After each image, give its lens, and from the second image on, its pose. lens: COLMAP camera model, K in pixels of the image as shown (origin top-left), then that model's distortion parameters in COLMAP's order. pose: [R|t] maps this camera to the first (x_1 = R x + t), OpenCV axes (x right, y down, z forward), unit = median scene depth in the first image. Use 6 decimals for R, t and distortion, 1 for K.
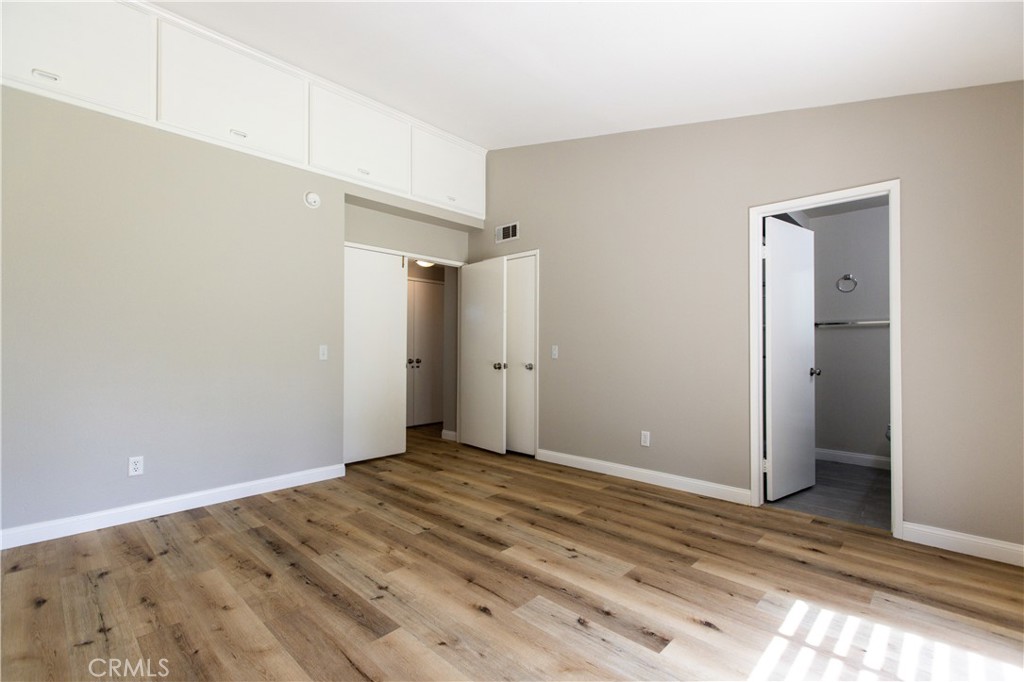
lens RADIAL K [[456.5, 0, 511.6], [0, 456.5, 339.8], [0, 0, 1]] dist [0.008544, -0.000907]
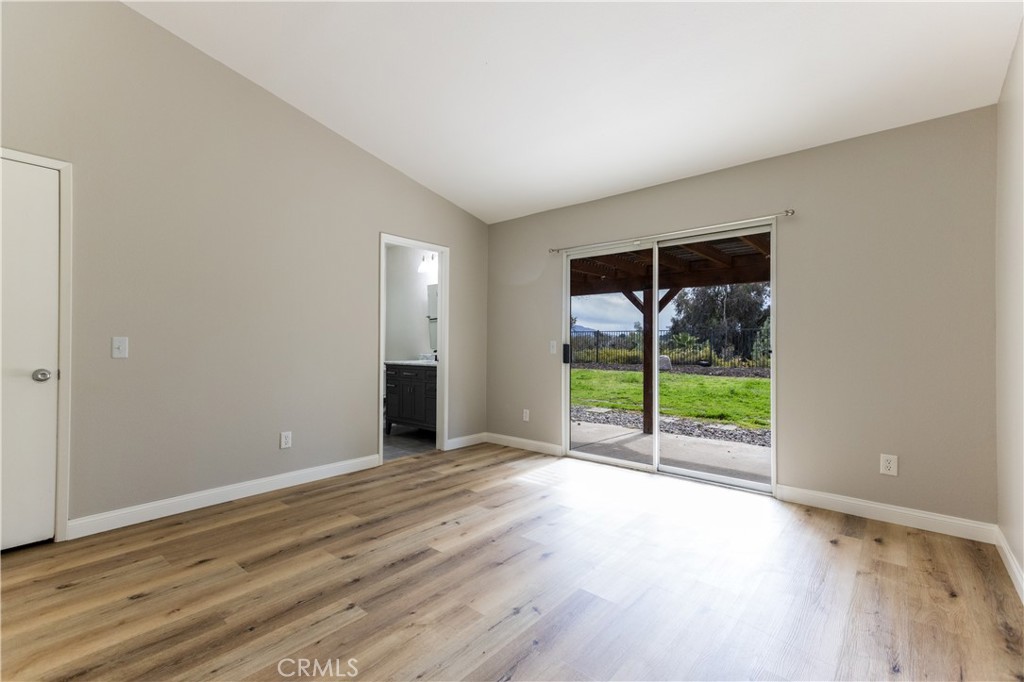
lens RADIAL K [[456.5, 0, 507.8], [0, 456.5, 344.3], [0, 0, 1]] dist [0.008544, -0.000907]
pose [[-0.061671, 0.001399, 0.998096, -0.859577], [-0.026429, 0.999646, -0.003034, 0.015113], [-0.997747, -0.026566, -0.061612, 0.791268]]
